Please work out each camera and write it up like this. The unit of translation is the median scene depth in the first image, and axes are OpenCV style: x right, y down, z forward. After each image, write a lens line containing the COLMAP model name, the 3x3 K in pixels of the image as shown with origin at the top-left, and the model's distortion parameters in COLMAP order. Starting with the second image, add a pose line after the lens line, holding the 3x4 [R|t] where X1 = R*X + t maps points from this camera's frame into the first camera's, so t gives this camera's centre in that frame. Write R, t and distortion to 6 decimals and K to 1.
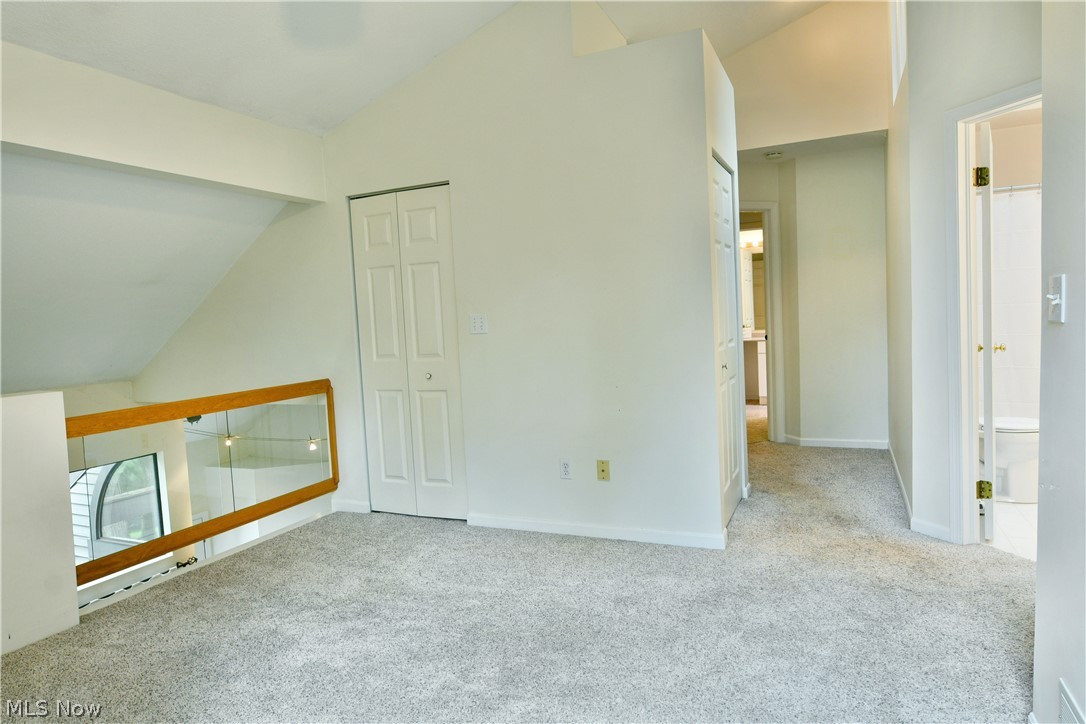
lens RADIAL K [[659.3, 0, 539.6], [0, 659.3, 359.0], [0, 0, 1]] dist [-0.008987, -0.011544]
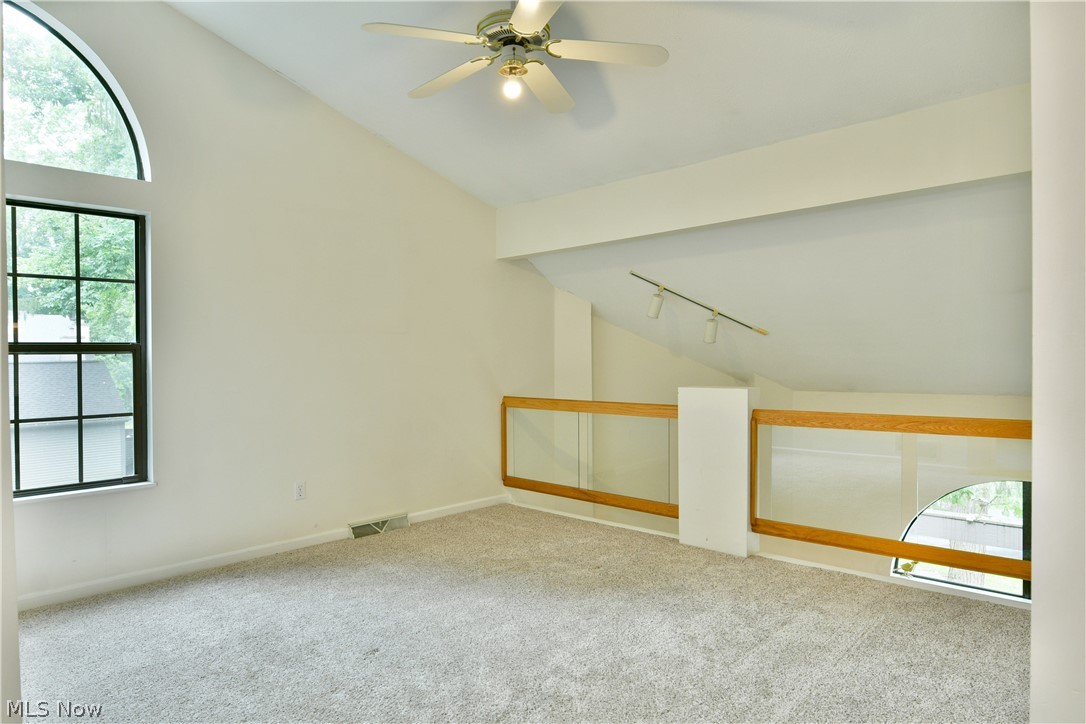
lens RADIAL K [[659.3, 0, 539.6], [0, 659.3, 359.0], [0, 0, 1]] dist [-0.008987, -0.011544]
pose [[-0.324816, 0.060187, -0.943860, 0.670284], [-0.025201, 0.997068, 0.072253, -0.094637], [0.945441, 0.047255, -0.322347, 0.936459]]
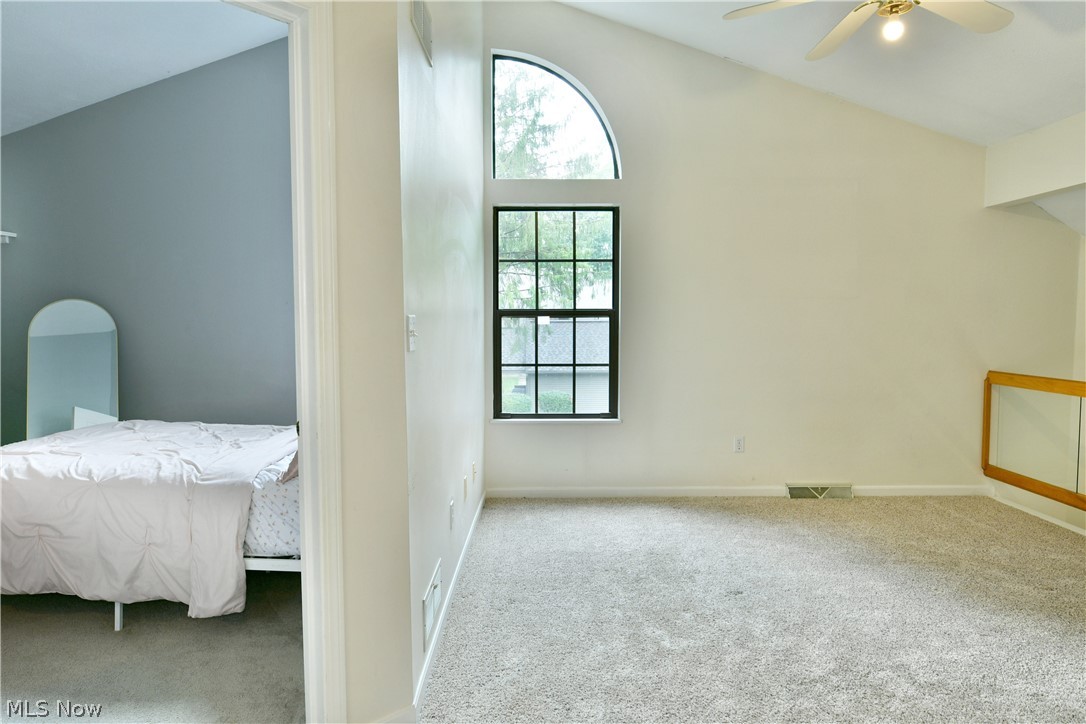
lens RADIAL K [[659.3, 0, 539.6], [0, 659.3, 359.0], [0, 0, 1]] dist [-0.008987, -0.011544]
pose [[-0.902980, 0.078348, -0.422479, 0.578826], [0.023933, 0.990880, 0.132604, -0.111572], [0.429015, 0.109628, -0.896620, 1.169876]]
